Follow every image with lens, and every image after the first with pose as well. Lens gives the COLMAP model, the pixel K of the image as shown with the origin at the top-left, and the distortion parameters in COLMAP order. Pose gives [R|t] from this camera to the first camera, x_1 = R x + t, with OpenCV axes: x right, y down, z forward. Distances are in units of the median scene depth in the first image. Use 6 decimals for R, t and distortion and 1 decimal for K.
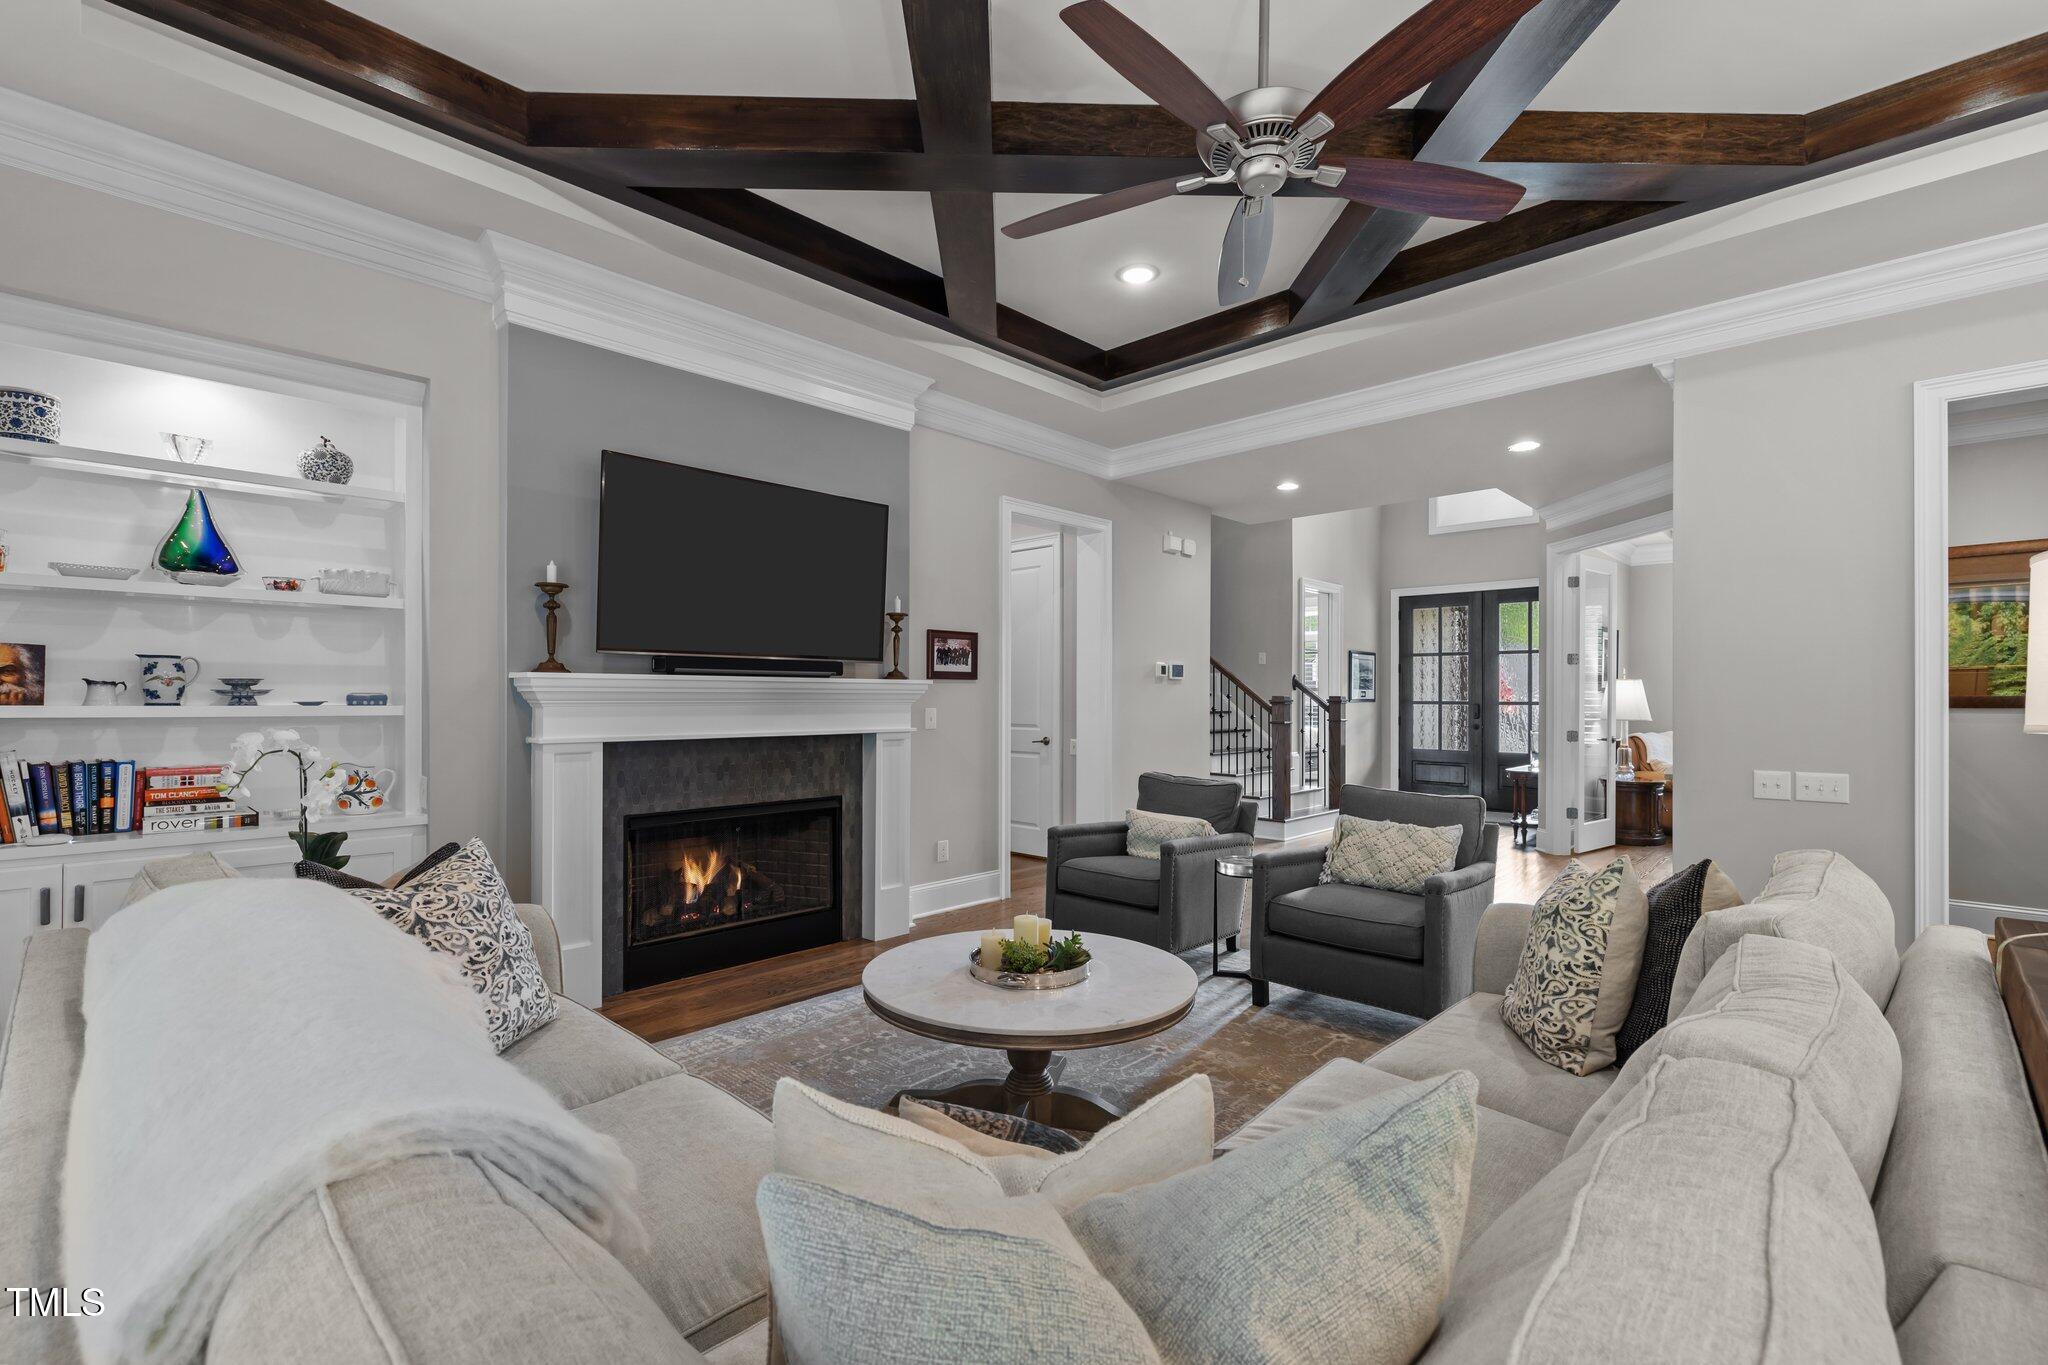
lens RADIAL K [[908.2, 0, 1029.6], [0, 908.2, 700.1], [0, 0, 1]] dist [0.000360, -0.000140]
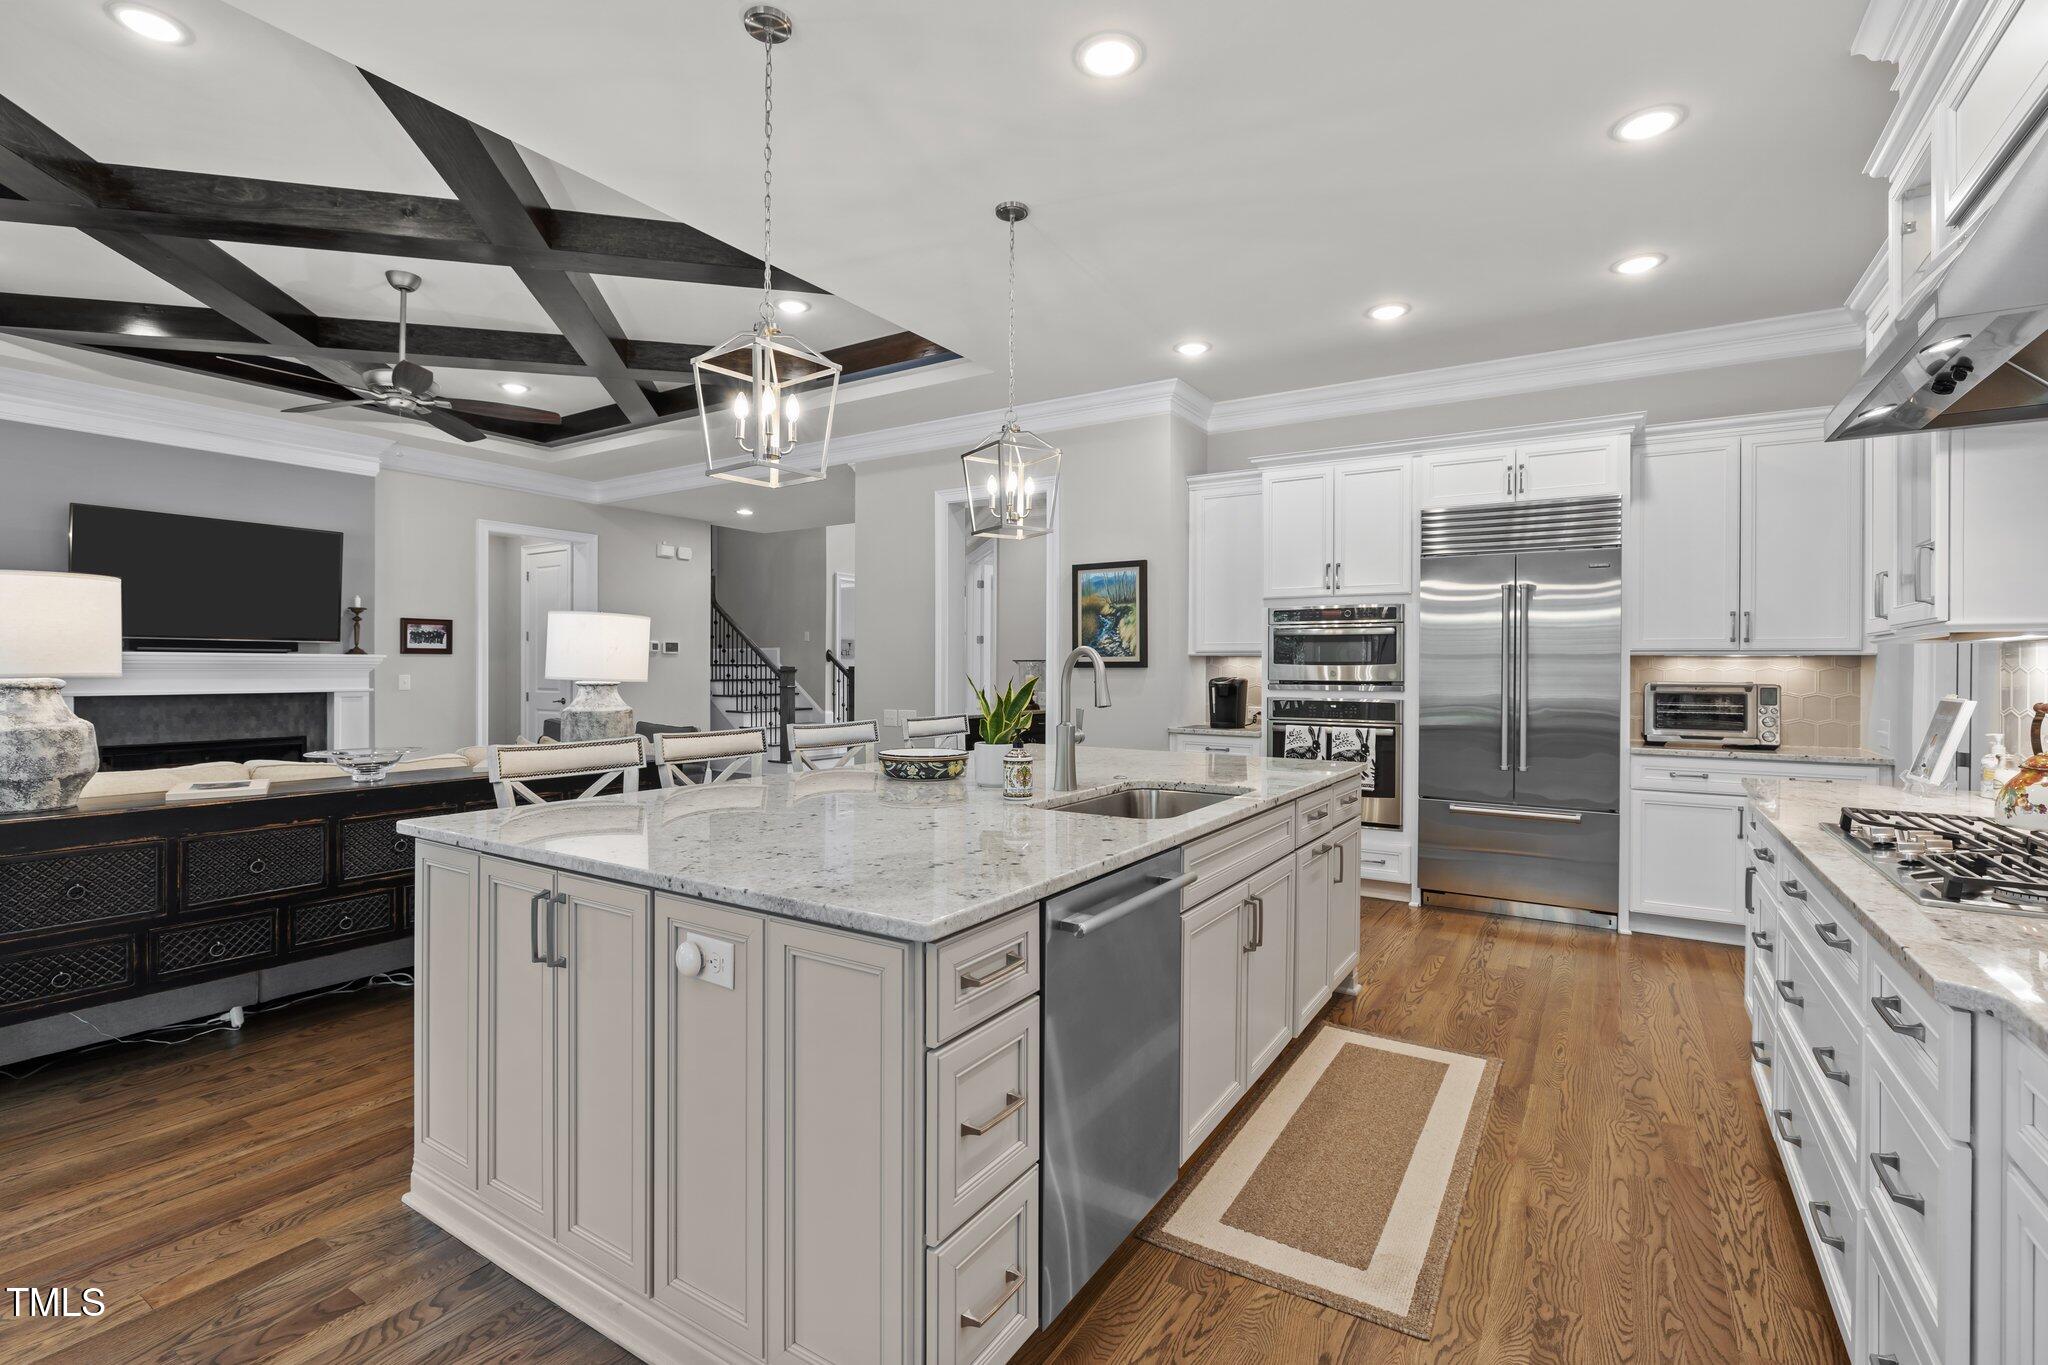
lens RADIAL K [[941.7, 0, 1031.5], [0, 941.7, 658.2], [0, 0, 1]] dist [-0.004675, -0.000187]
pose [[0.981057, 0.002011, 0.193707, 0.548425], [0.000797, 0.999896, -0.014416, 0.004978], [-0.193716, 0.014297, 0.980954, -0.581166]]
